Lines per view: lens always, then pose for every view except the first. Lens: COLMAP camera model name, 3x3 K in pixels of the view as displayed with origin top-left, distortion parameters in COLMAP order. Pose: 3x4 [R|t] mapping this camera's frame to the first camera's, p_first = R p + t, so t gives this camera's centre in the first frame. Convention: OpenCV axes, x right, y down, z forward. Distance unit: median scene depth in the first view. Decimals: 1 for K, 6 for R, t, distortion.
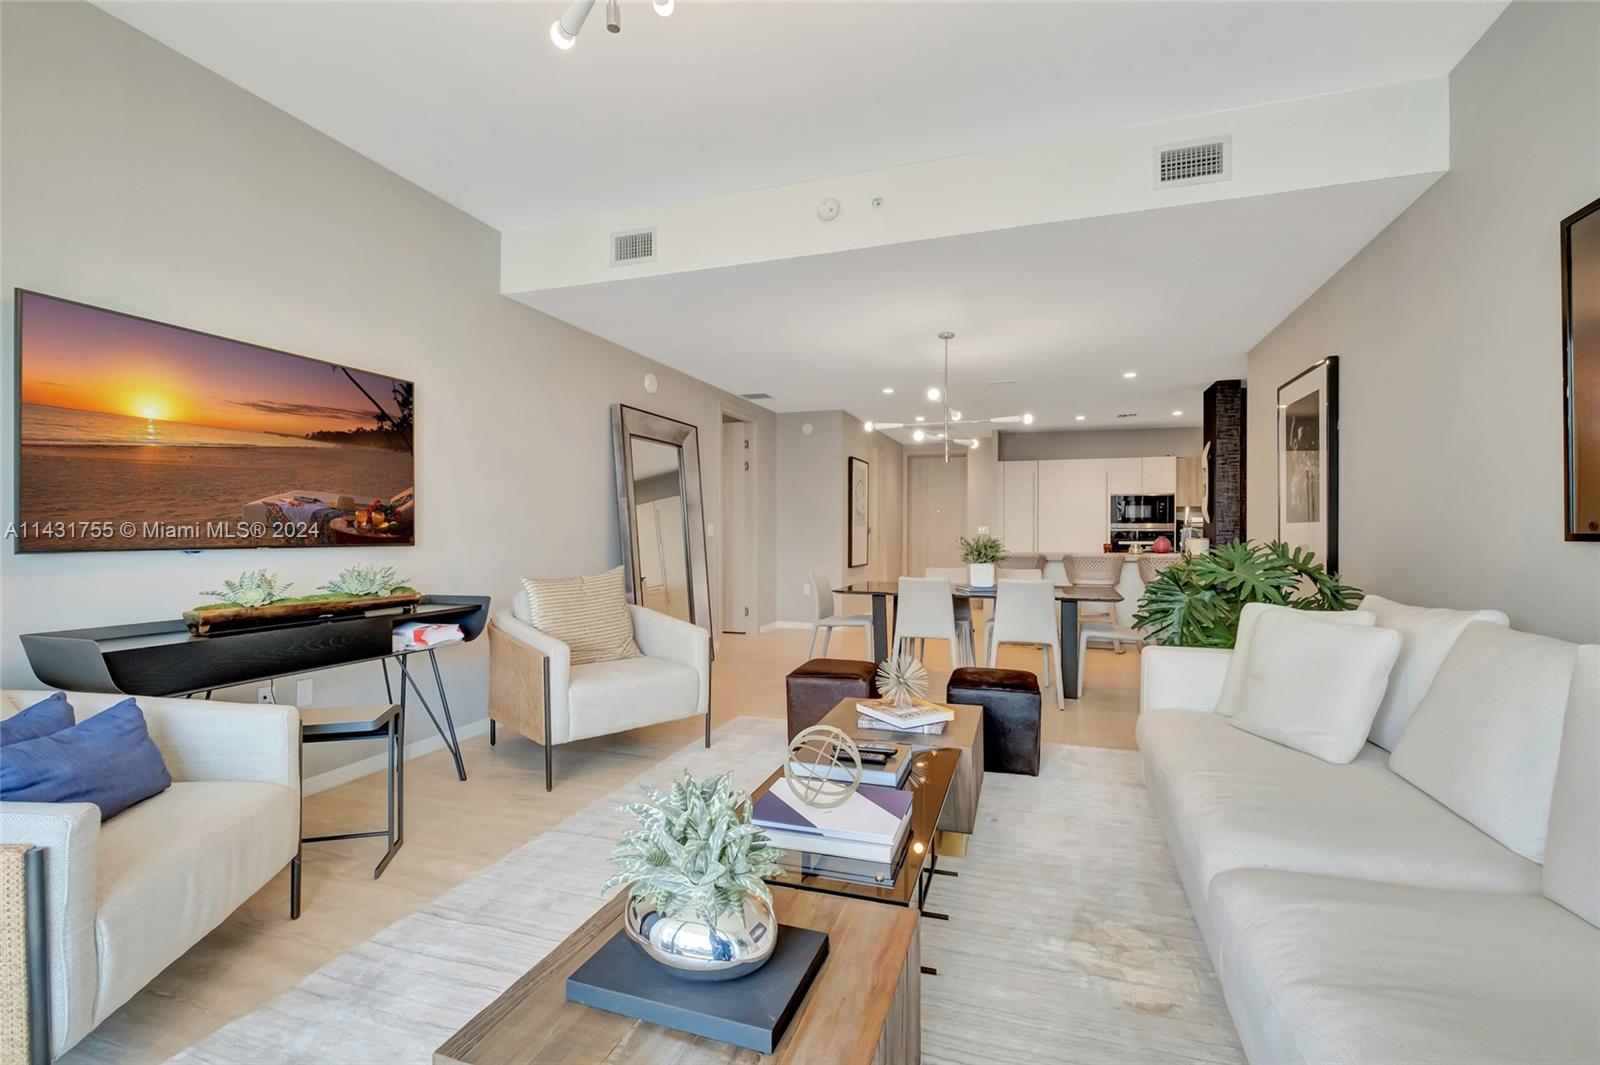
lens RADIAL K [[702.4, 0, 800.0], [0, 702.4, 532.5], [0, 0, 1]] dist [-0.000032, 0.000003]
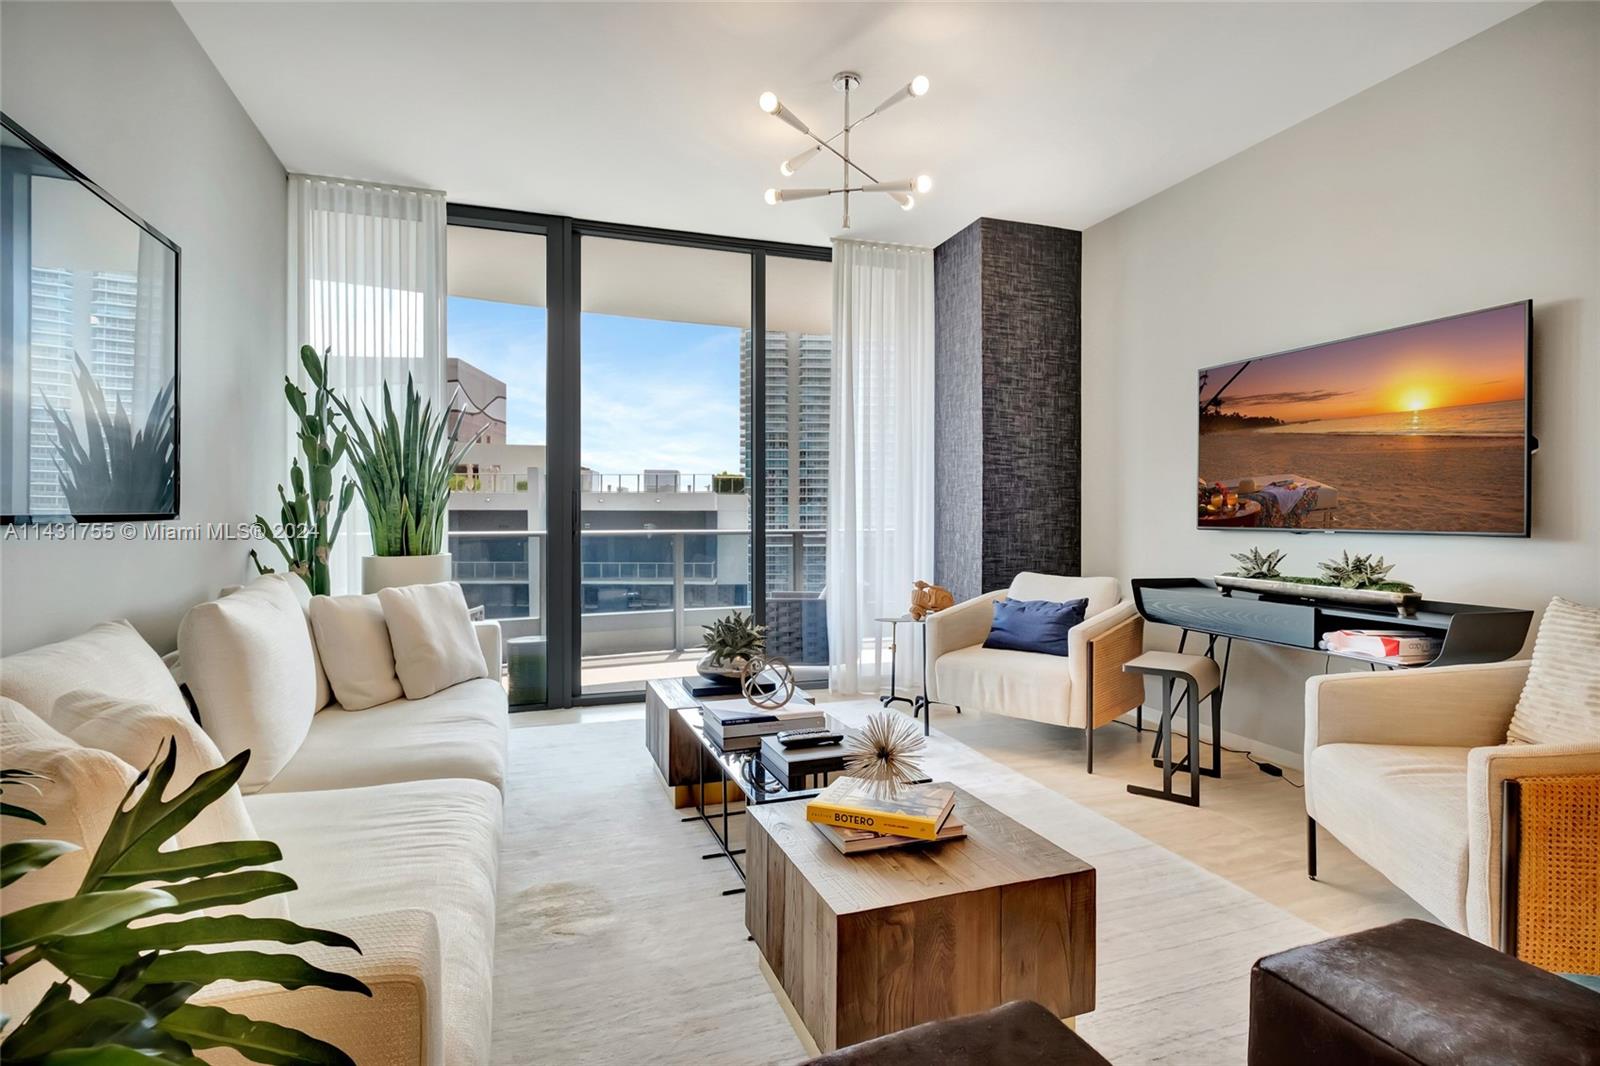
lens RADIAL K [[797.3, 0, 799.2], [0, 797.3, 515.1], [0, 0, 1]] dist [-0.000159, -0.000032]
pose [[-0.782062, 0.001784, -0.623198, 0.587884], [-0.001814, 0.999985, 0.005138, -0.005072], [0.623198, 0.005149, -0.782047, 1.379339]]
